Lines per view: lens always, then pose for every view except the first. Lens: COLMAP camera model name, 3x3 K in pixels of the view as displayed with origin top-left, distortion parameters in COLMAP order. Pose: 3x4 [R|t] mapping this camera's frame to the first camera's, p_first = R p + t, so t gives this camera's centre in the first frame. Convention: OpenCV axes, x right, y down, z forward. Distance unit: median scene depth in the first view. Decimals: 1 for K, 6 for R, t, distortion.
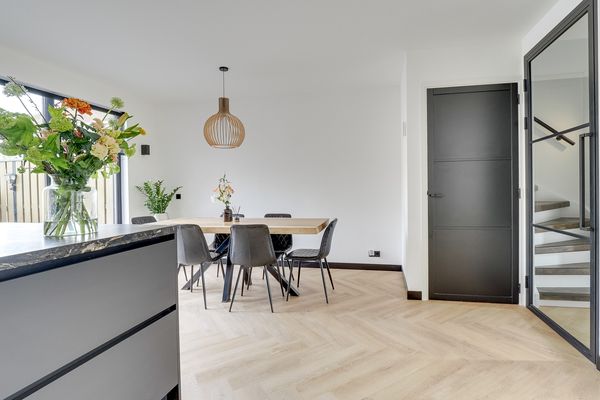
lens RADIAL K [[299.3, 0, 302.0], [0, 299.3, 191.7], [0, 0, 1]] dist [-0.015019, -0.001456]
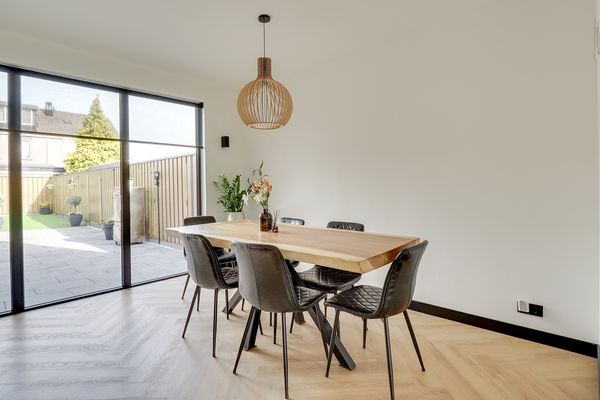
lens RADIAL K [[299.3, 0, 302.0], [0, 299.3, 191.7], [0, 0, 1]] dist [-0.015019, -0.001456]
pose [[0.875423, 0.013936, -0.483156, 0.165202], [-0.007326, 0.999852, 0.015566, -0.004815], [0.483301, -0.010087, 0.875396, 0.415374]]
